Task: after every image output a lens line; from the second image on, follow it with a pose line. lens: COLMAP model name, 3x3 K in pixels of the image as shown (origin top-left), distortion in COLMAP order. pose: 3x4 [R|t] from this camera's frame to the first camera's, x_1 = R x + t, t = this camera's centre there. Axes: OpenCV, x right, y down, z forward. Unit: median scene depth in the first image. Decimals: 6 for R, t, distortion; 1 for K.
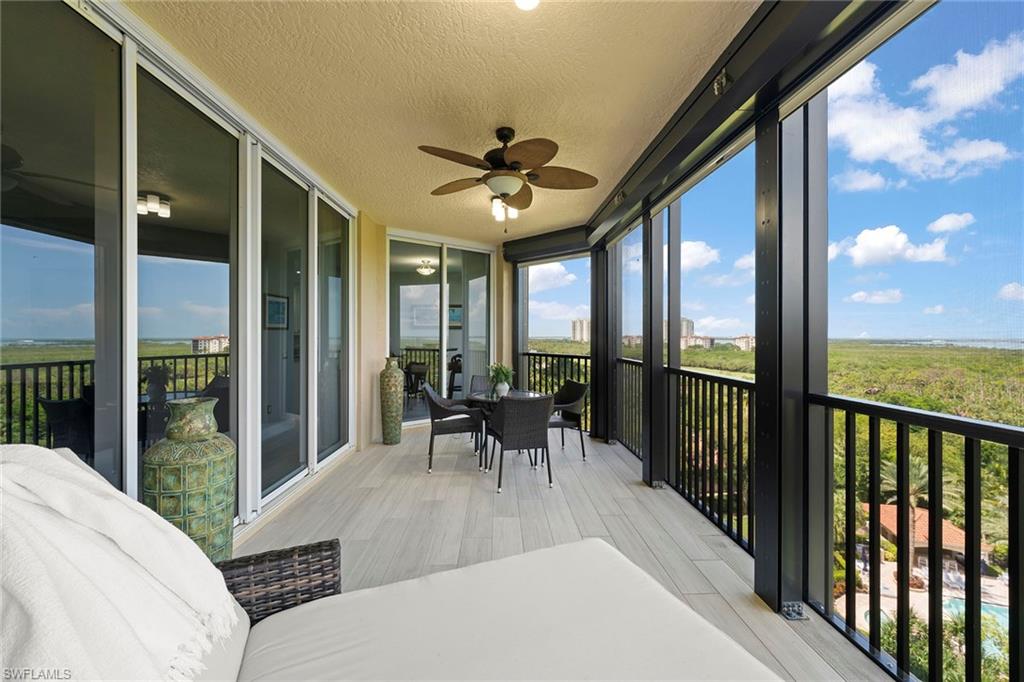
lens RADIAL K [[400.7, 0, 512.0], [0, 400.7, 341.0], [0, 0, 1]] dist [0.001209, 0.000241]
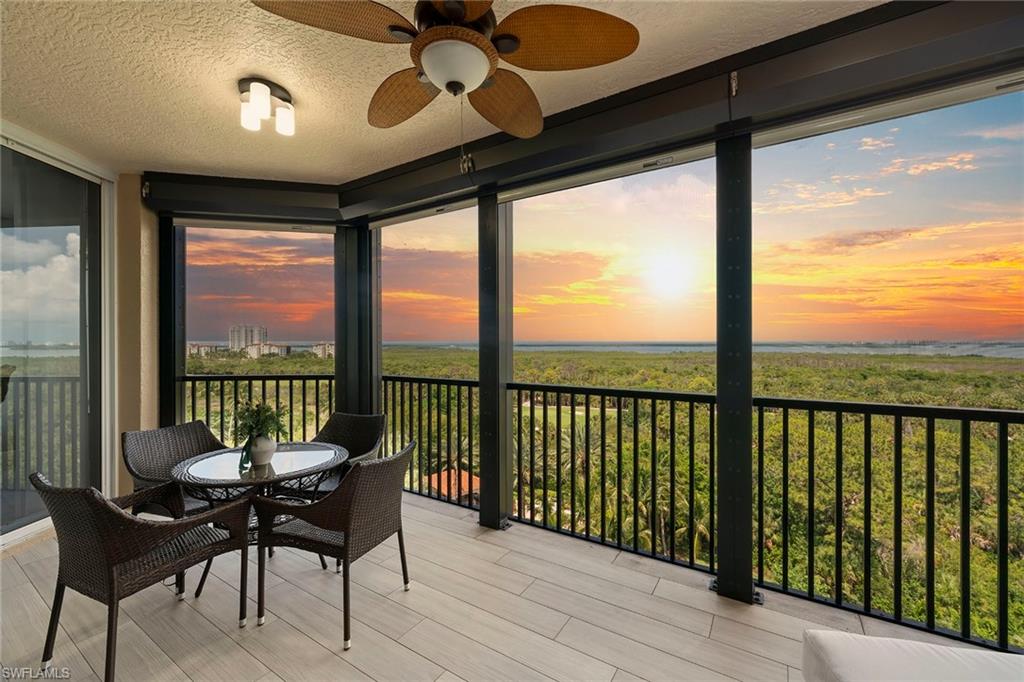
lens RADIAL K [[412.4, 0, 512.0], [0, 412.4, 341.0], [0, 0, 1]] dist [0.000464, 0.000032]
pose [[0.568562, -0.000703, 0.822640, -0.194135], [0.015505, 0.999831, -0.009862, -0.006920], [-0.822495, 0.018362, 0.568476, 0.285885]]
